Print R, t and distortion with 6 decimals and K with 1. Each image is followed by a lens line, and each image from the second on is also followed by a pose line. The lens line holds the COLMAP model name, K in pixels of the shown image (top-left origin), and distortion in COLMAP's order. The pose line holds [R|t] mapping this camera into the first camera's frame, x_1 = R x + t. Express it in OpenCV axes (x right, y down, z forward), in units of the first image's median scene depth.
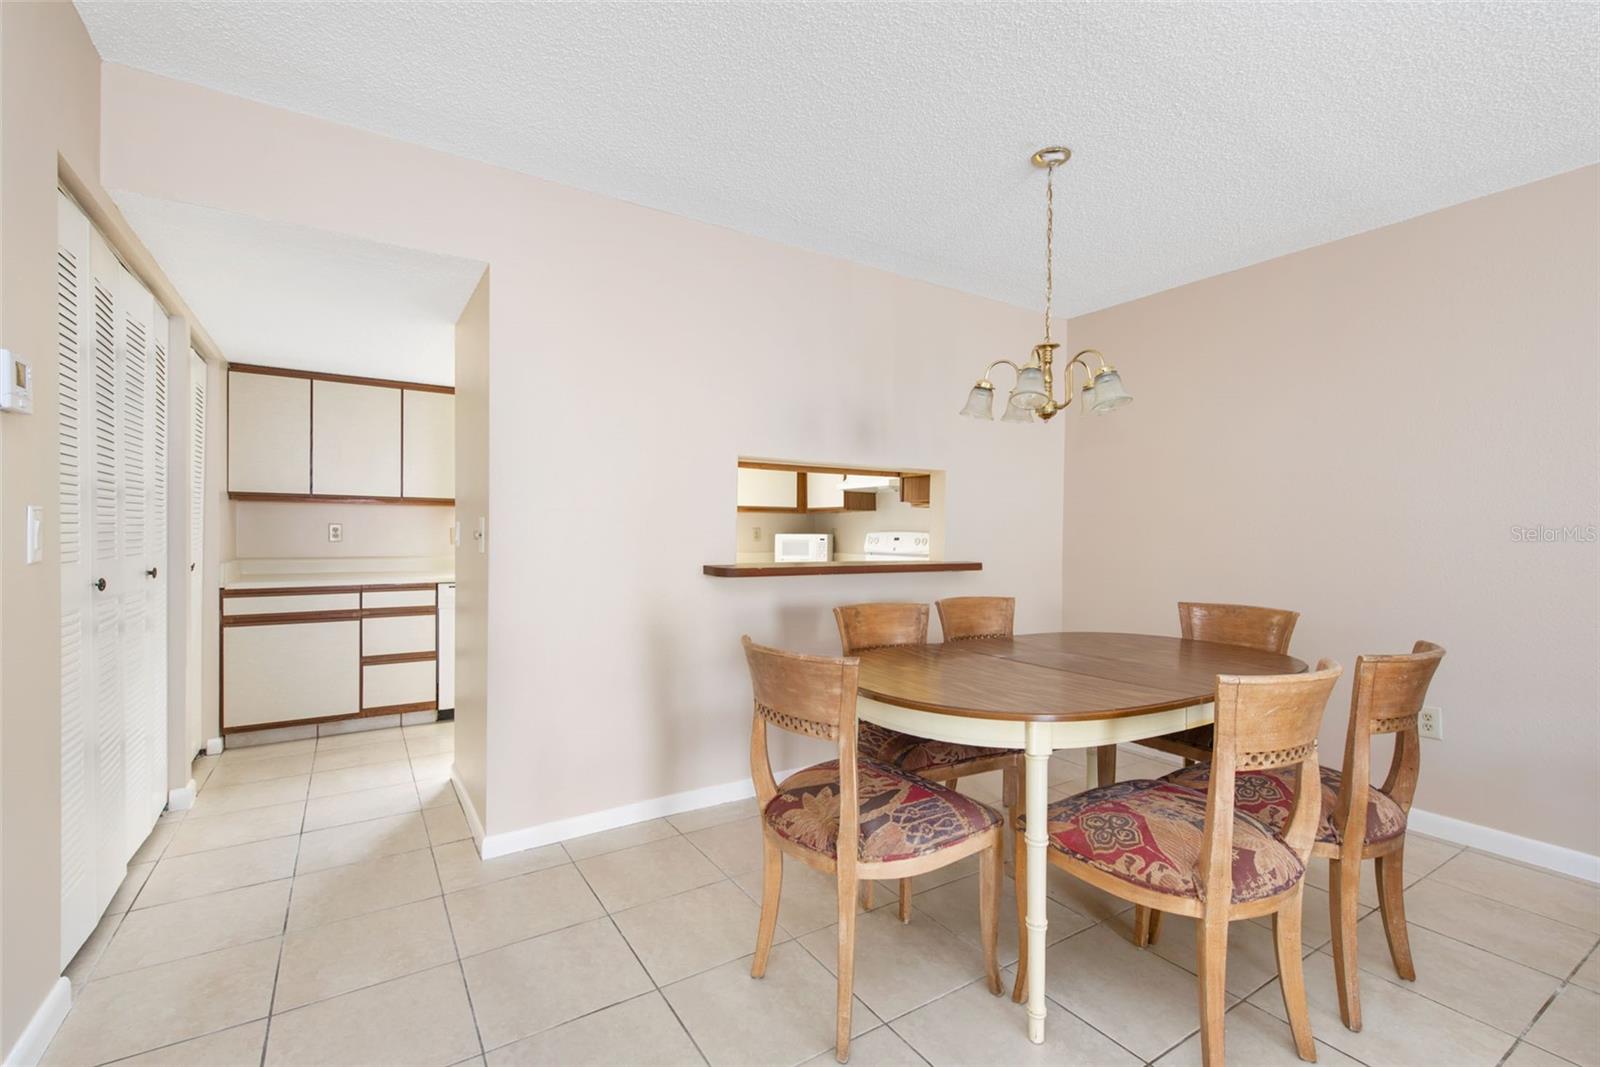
lens RADIAL K [[712.8, 0, 811.1], [0, 712.8, 536.1], [0, 0, 1]] dist [0.009660, -0.000236]
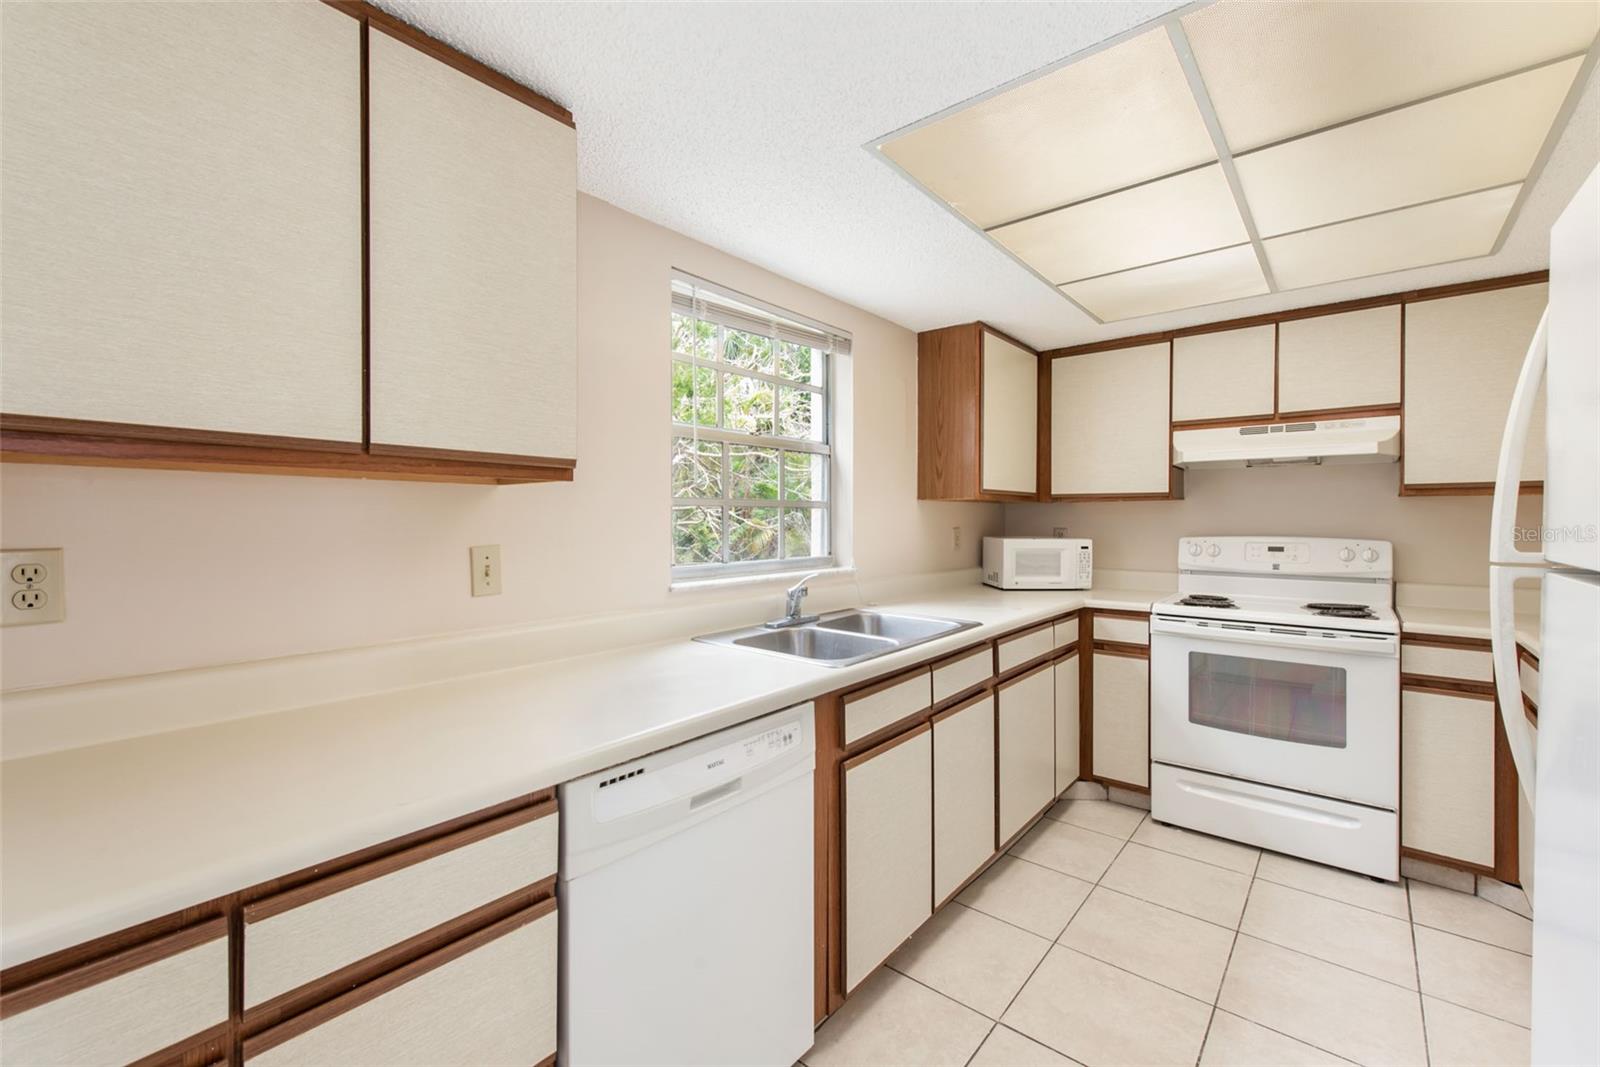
lens RADIAL K [[681.2, 0, 799.3], [0, 681.2, 525.9], [0, 0, 1]] dist [0.002712, -0.000133]
pose [[0.953797, -0.010065, 0.300283, -0.582172], [0.008946, 0.999947, 0.005102, -0.027403], [-0.300319, -0.002180, 0.953836, 0.845207]]
